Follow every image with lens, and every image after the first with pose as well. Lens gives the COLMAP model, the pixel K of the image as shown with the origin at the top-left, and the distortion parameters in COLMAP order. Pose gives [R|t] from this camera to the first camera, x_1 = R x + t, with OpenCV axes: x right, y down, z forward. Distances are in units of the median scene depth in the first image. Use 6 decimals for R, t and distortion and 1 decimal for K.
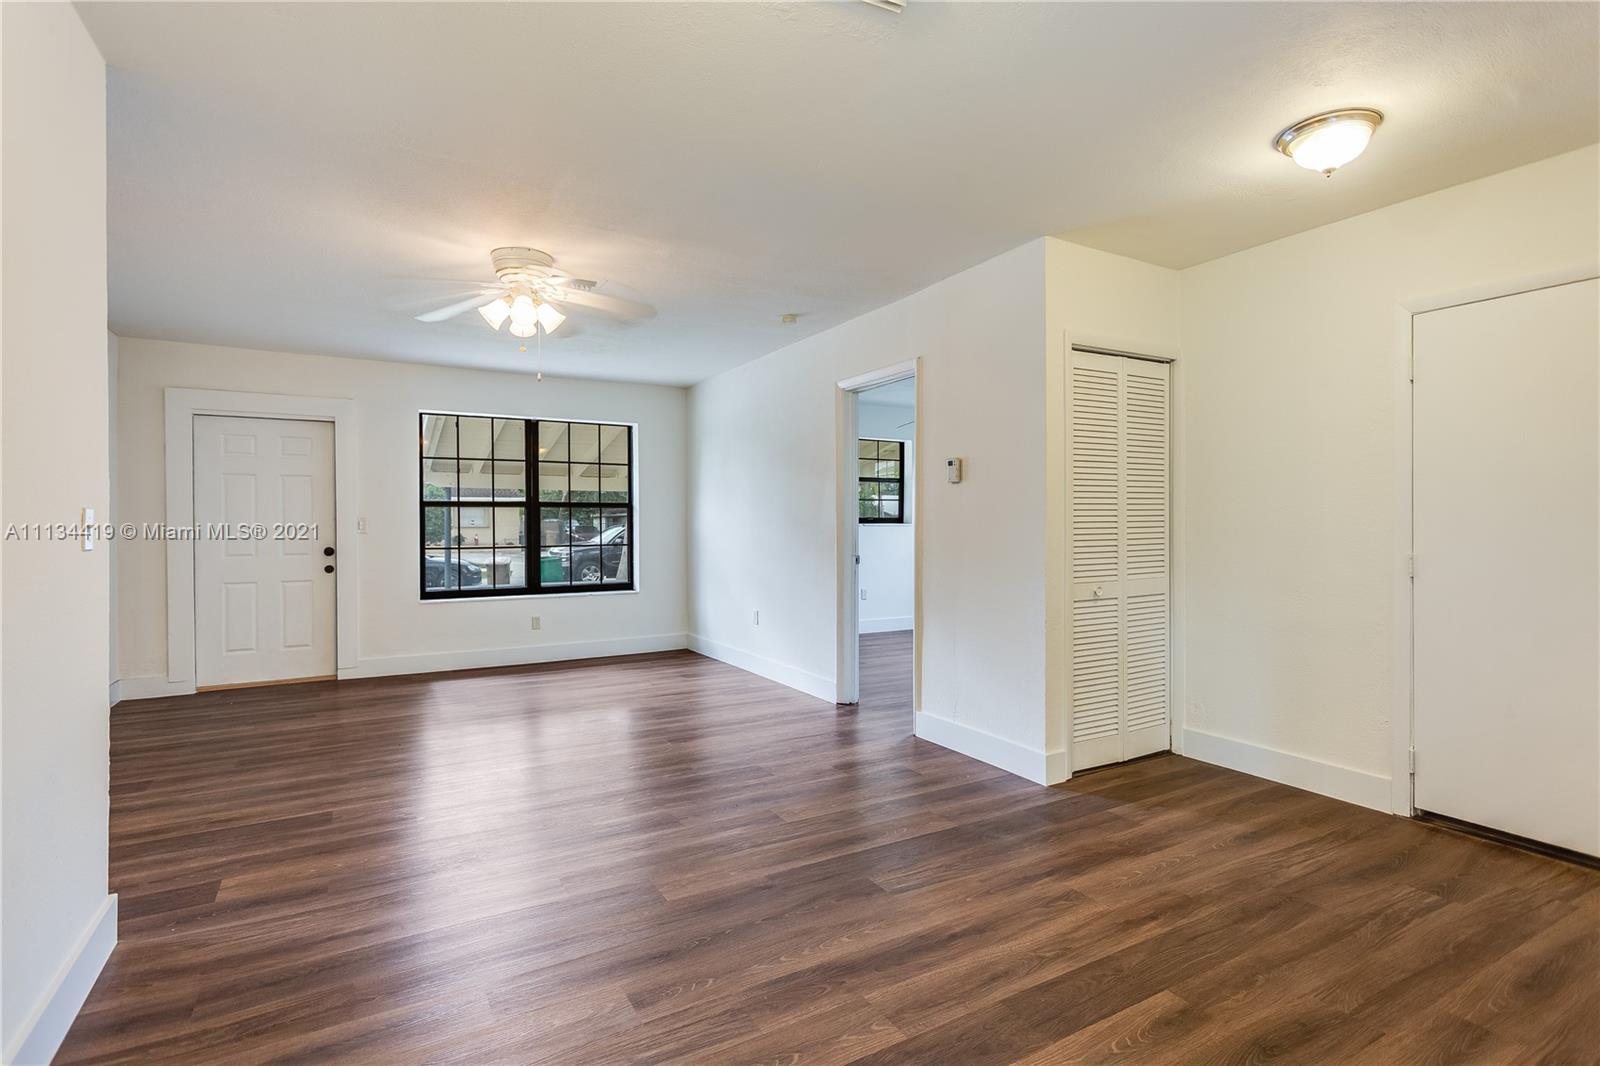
lens RADIAL K [[782.6, 0, 796.8], [0, 782.6, 525.7], [0, 0, 1]] dist [0.002133, -0.000317]
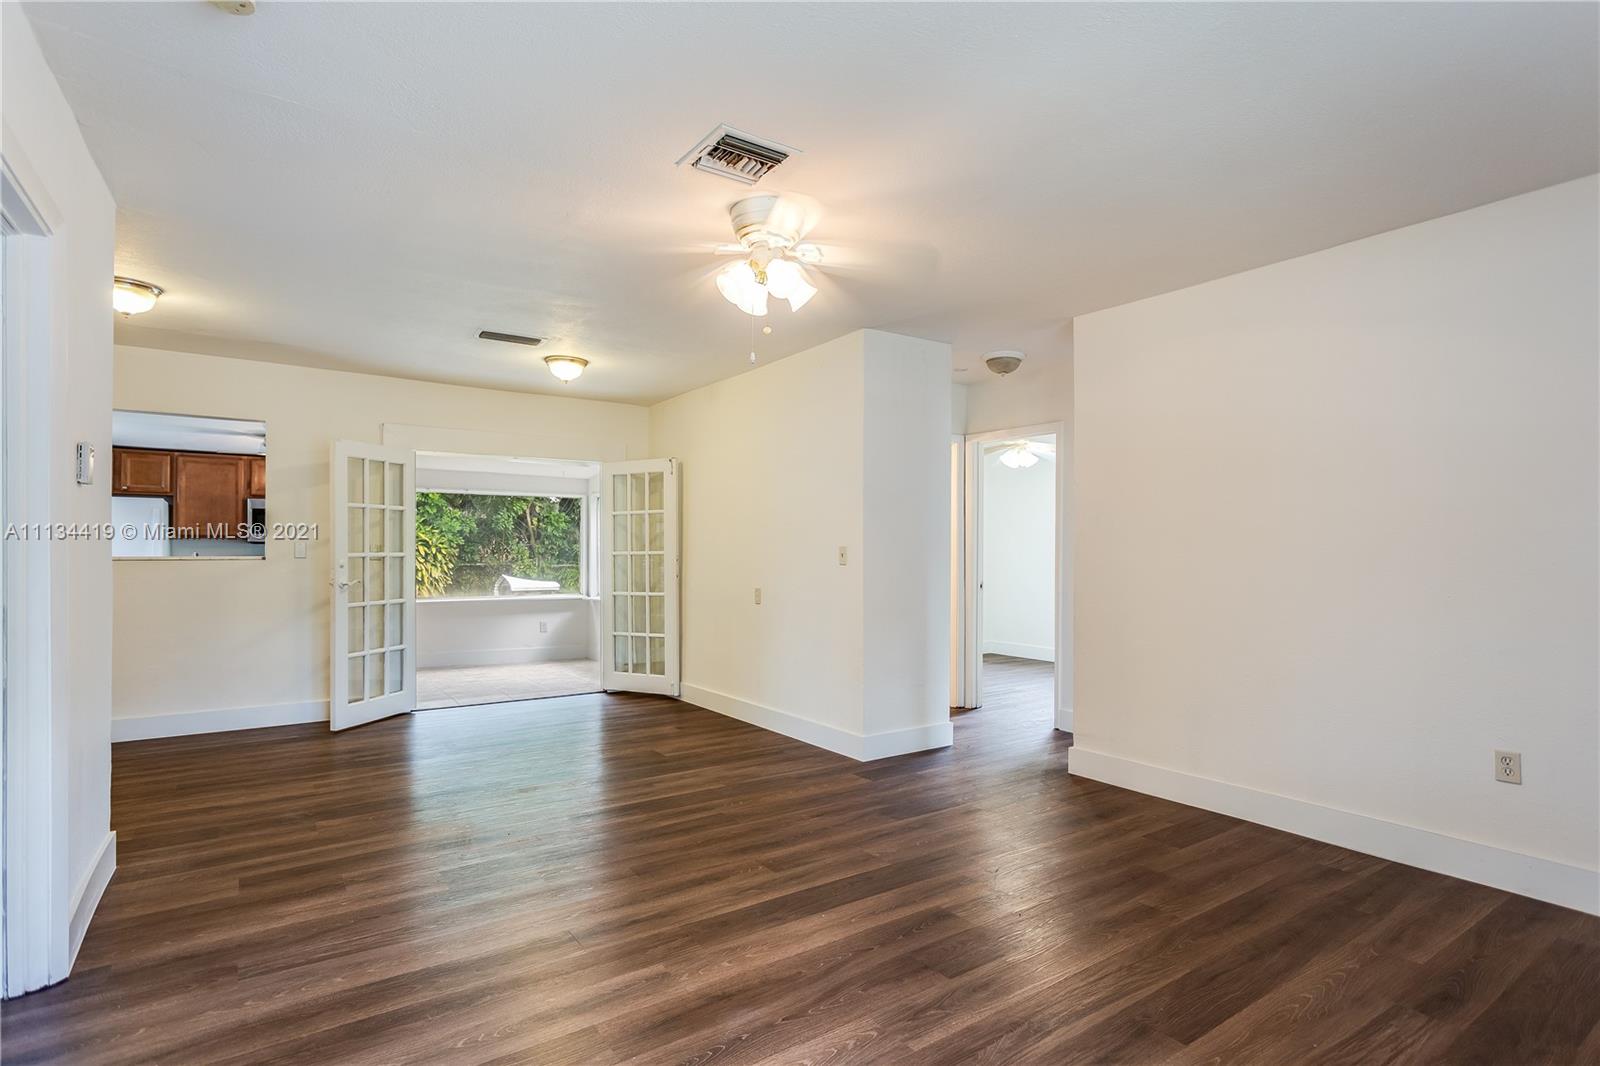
lens RADIAL K [[782.6, 0, 803.5], [0, 782.6, 556.0], [0, 0, 1]] dist [0.002133, -0.000317]
pose [[-0.995019, 0.000180, -0.099689, -0.192487], [-0.000810, 0.999951, 0.009885, -0.005767], [0.099686, 0.009917, -0.994970, 1.112153]]
